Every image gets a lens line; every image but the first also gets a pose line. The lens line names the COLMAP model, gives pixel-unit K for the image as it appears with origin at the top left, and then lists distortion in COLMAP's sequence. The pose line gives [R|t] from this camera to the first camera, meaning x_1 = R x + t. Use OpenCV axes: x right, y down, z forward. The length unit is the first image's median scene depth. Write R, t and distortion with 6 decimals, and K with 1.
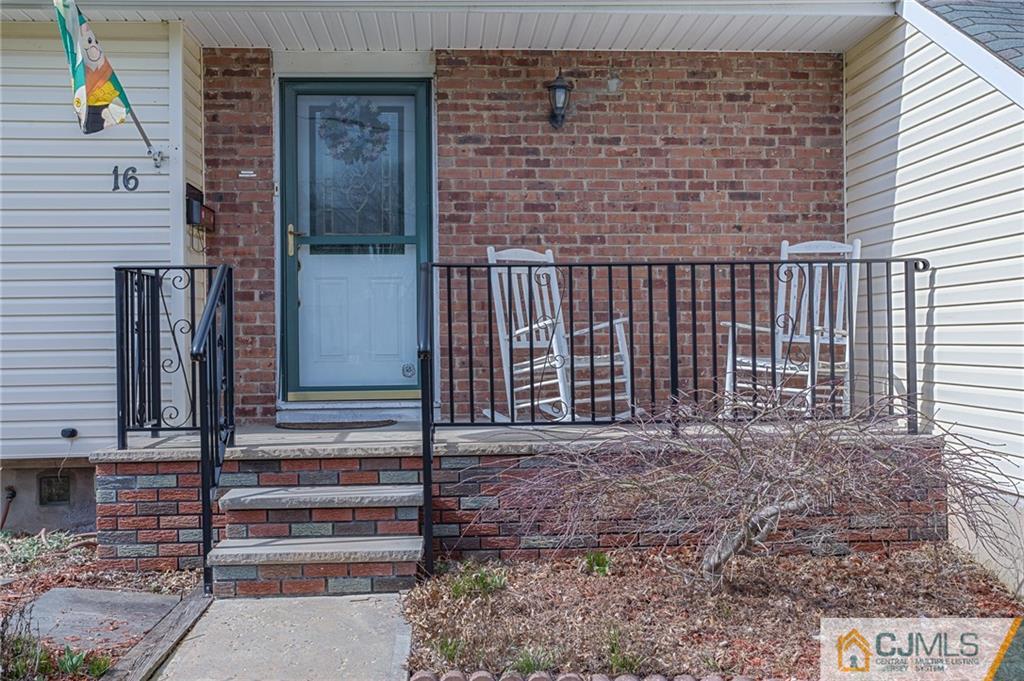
lens RADIAL K [[1087.8, 0, 511.3], [0, 1087.8, 346.1], [0, 0, 1]] dist [0.012931, 0.000000]
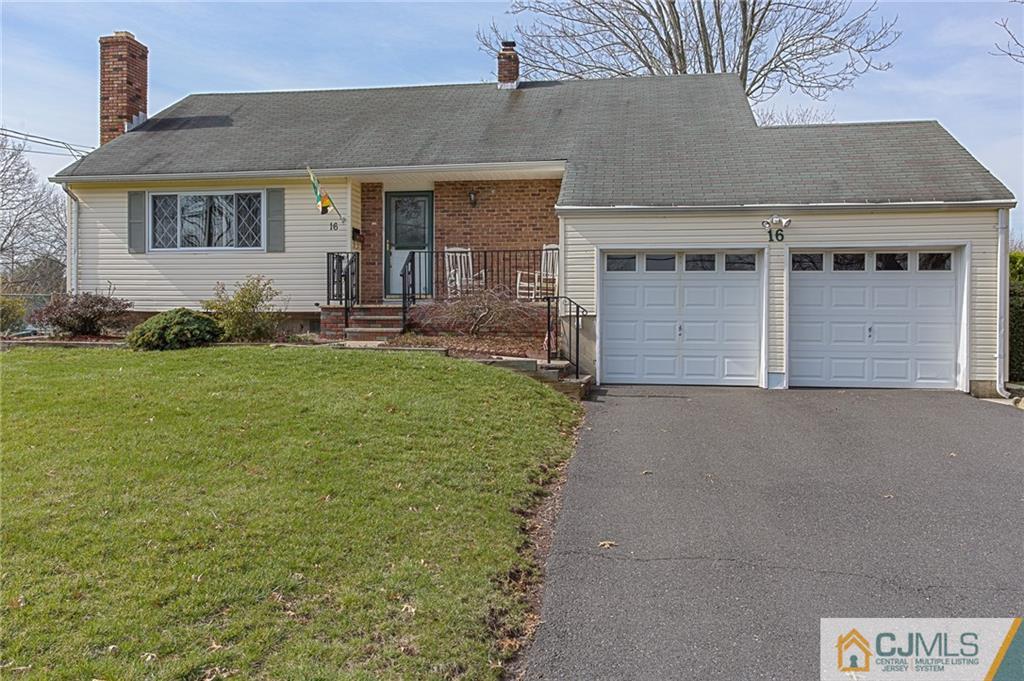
lens RADIAL K [[791.5, 0, 512.1], [0, 791.5, 333.3], [0, 0, 1]] dist [-0.006556, -0.000540]
pose [[0.978601, 0.016124, -0.205133, 0.596781], [-0.014524, 0.999851, 0.009300, 0.123573], [0.205253, -0.006122, 0.978690, -1.096285]]
